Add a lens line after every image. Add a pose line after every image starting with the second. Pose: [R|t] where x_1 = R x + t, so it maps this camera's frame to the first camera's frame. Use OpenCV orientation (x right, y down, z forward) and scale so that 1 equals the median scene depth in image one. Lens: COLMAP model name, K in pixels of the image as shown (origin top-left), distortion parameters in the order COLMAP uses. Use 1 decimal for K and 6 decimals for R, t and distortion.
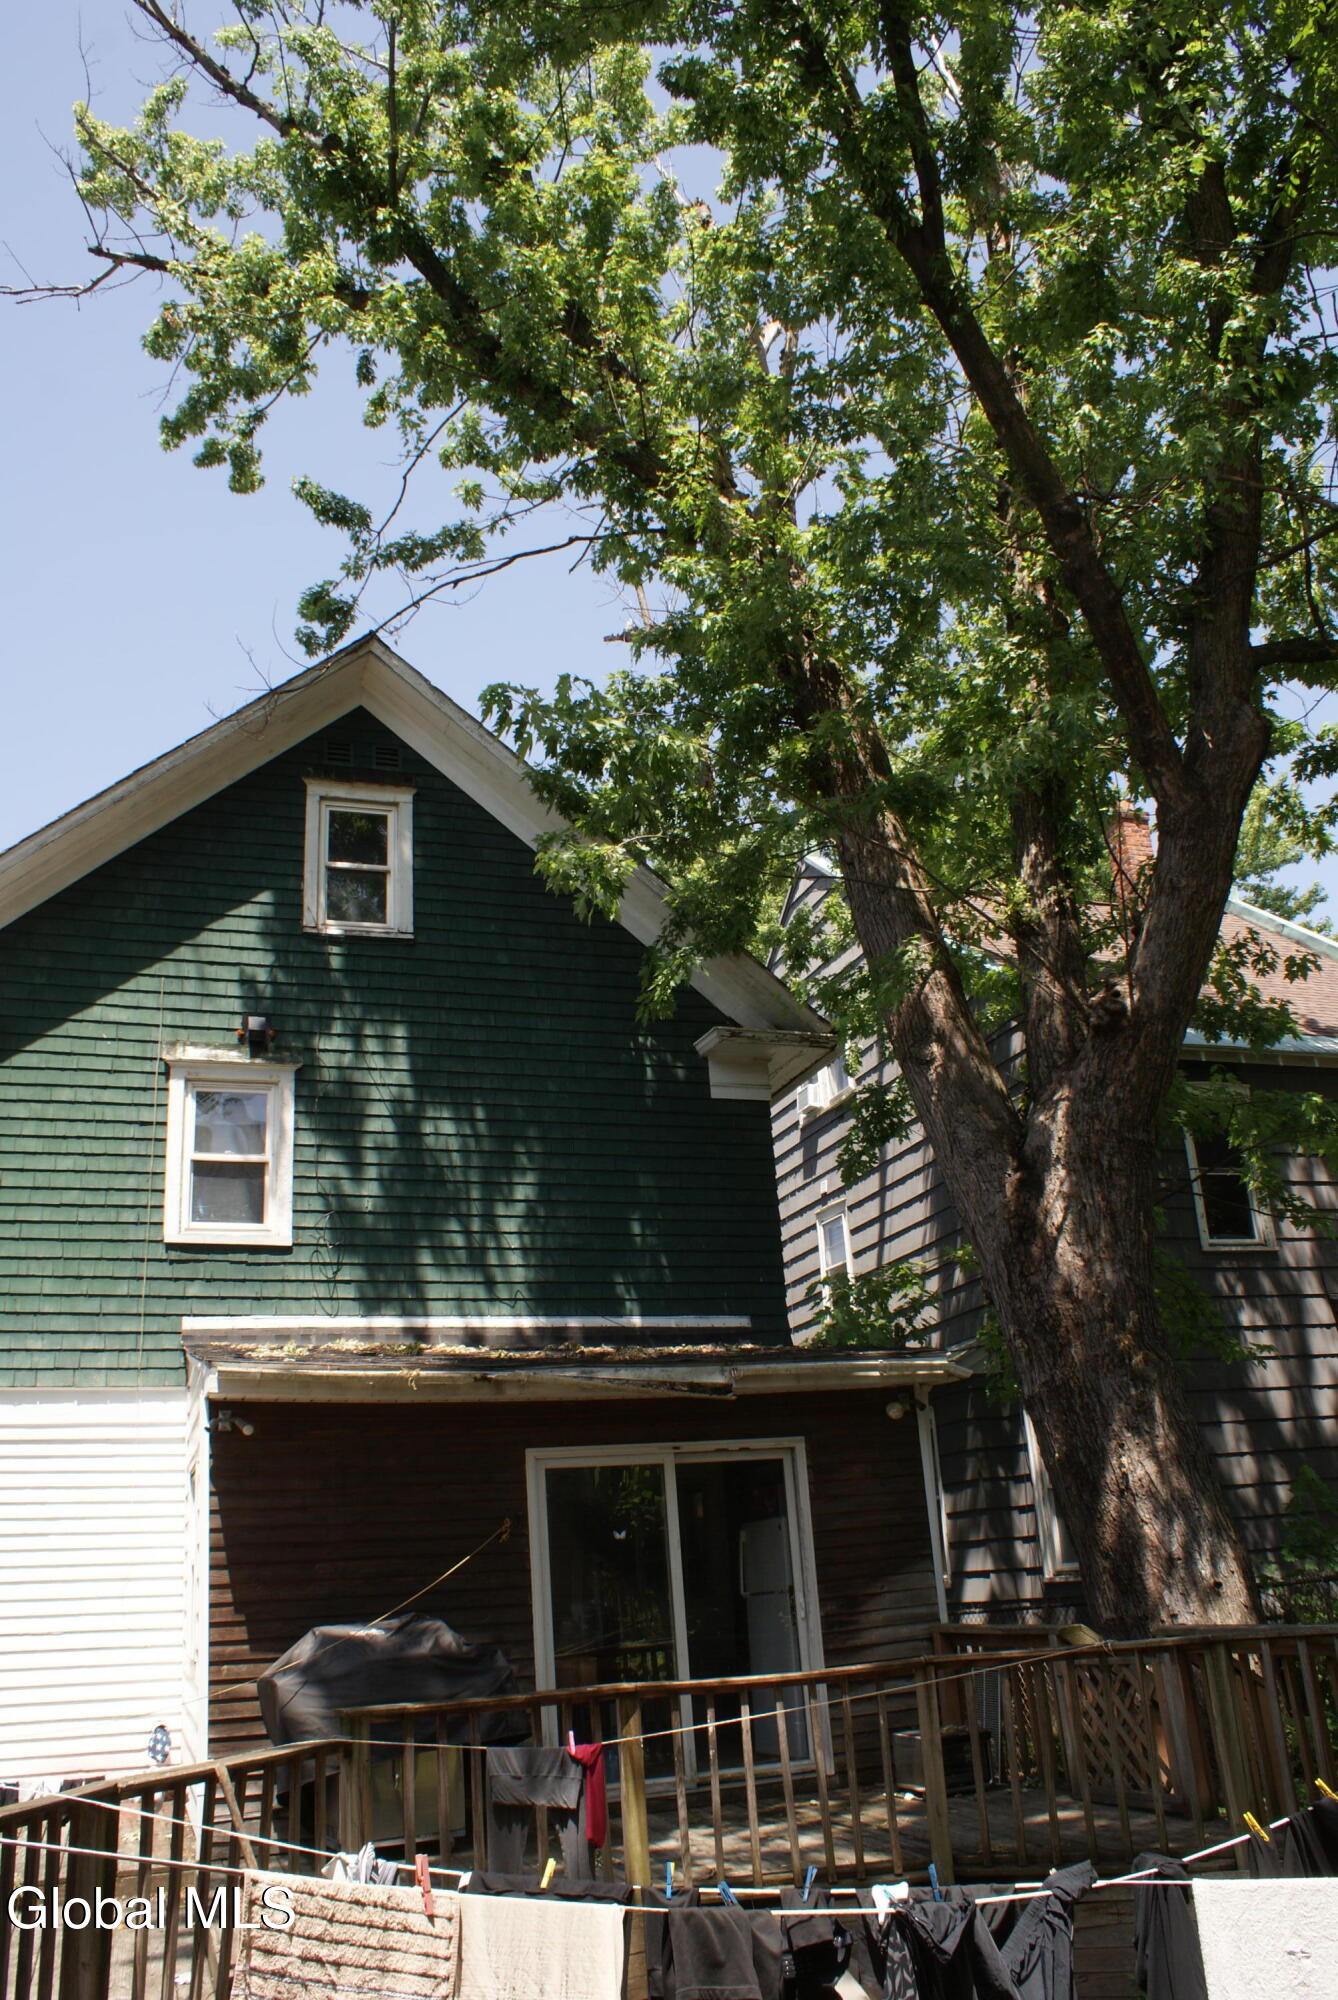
lens RADIAL K [[1581.0, 0, 669.7], [0, 1581.0, 998.1], [0, 0, 1]] dist [-0.137769, 0.075497]
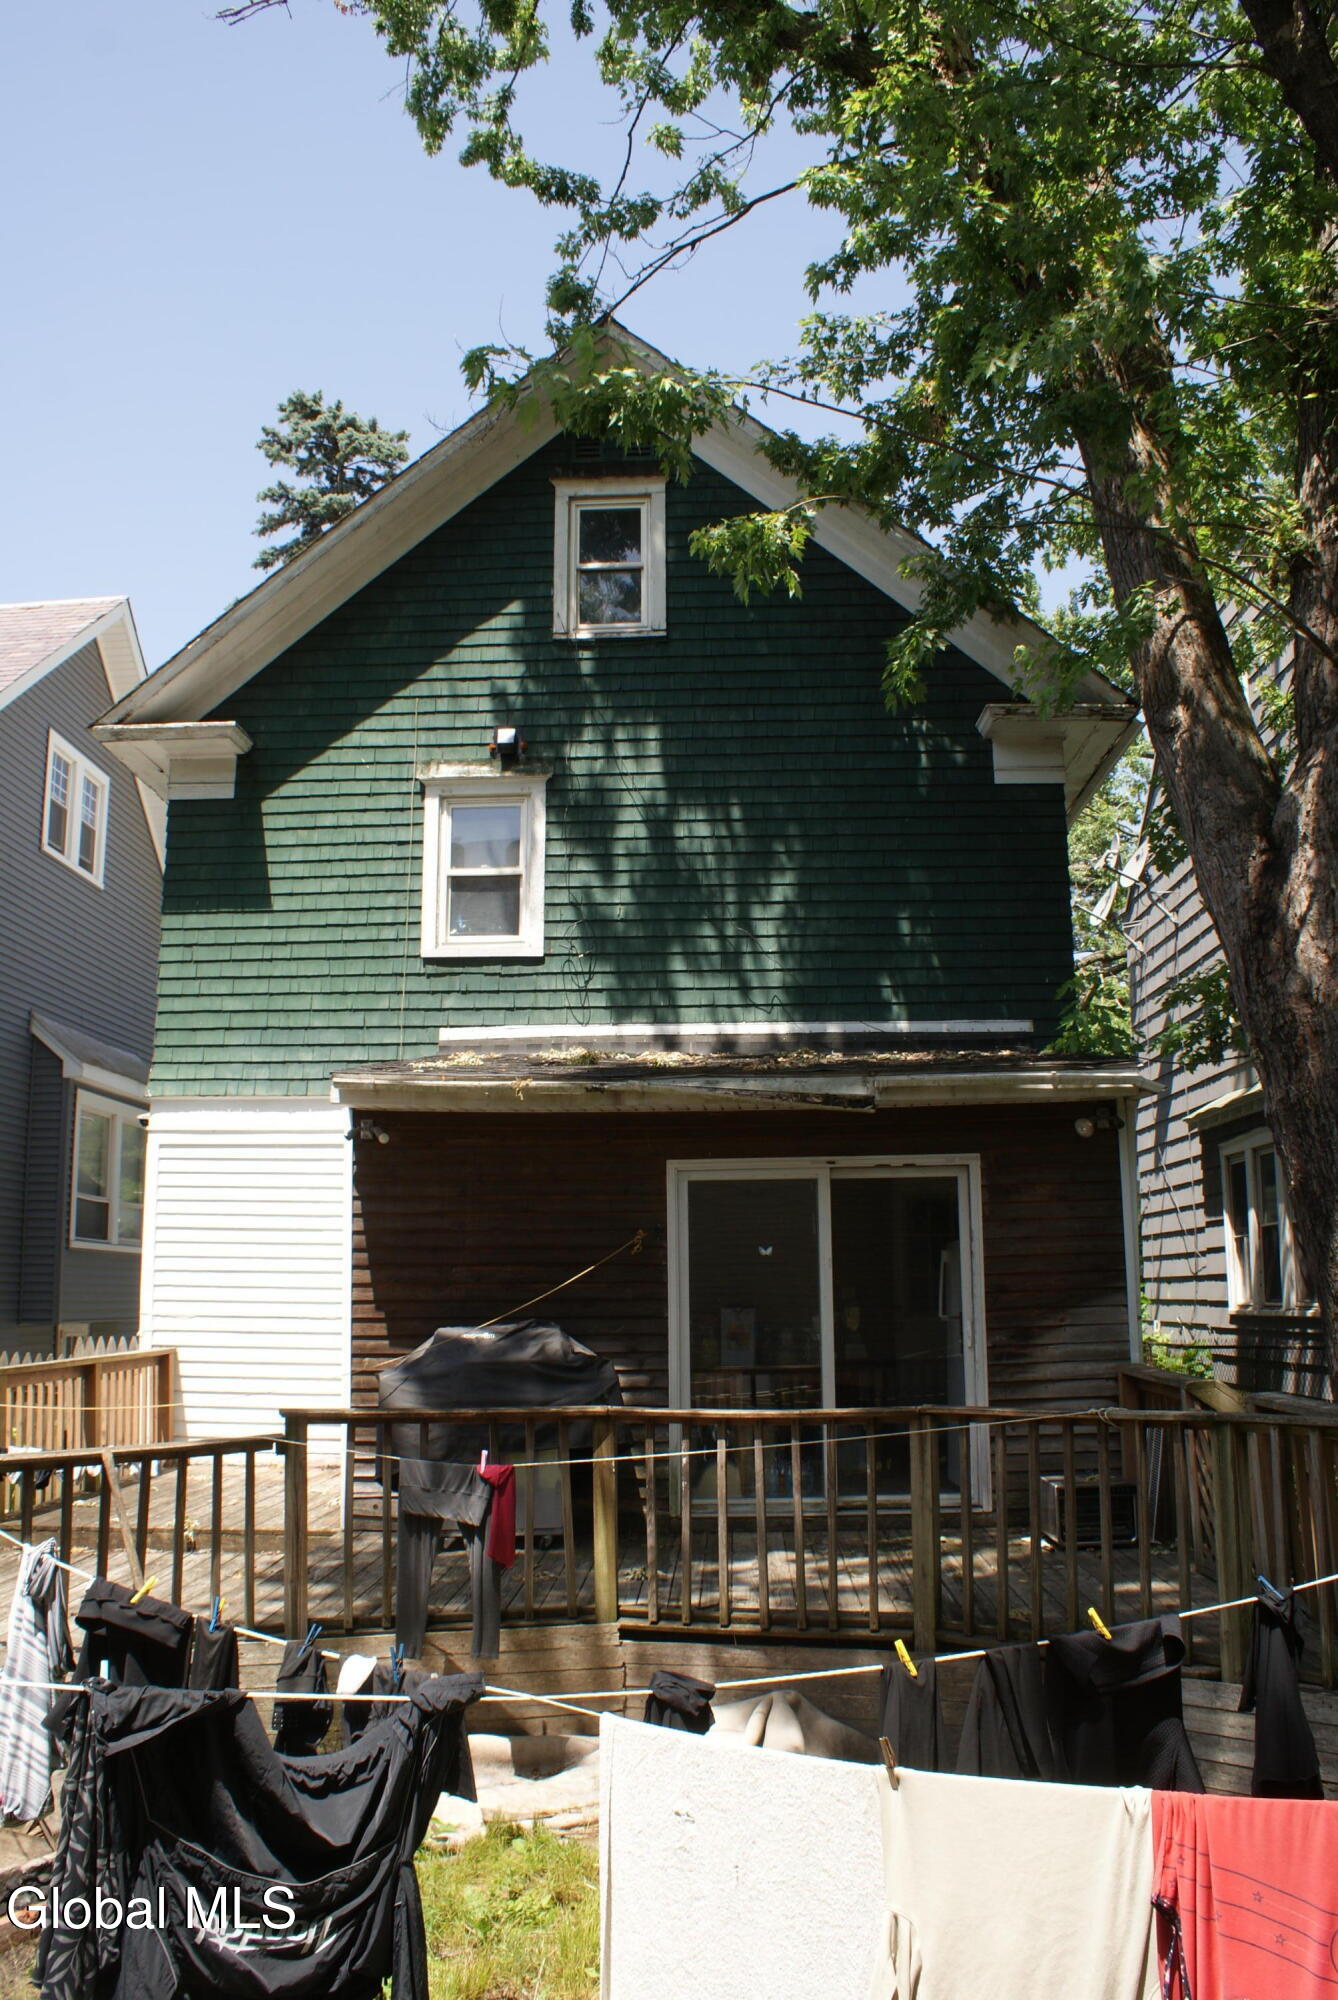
lens RADIAL K [[1581.0, 0, 668.1], [0, 1581.0, 1004.3], [0, 0, 1]] dist [-0.137769, 0.075497]
pose [[0.930249, -0.009086, -0.366817, 0.208070], [0.079111, 0.981148, 0.176322, 0.015966], [0.358299, -0.193043, 0.913431, 0.094708]]
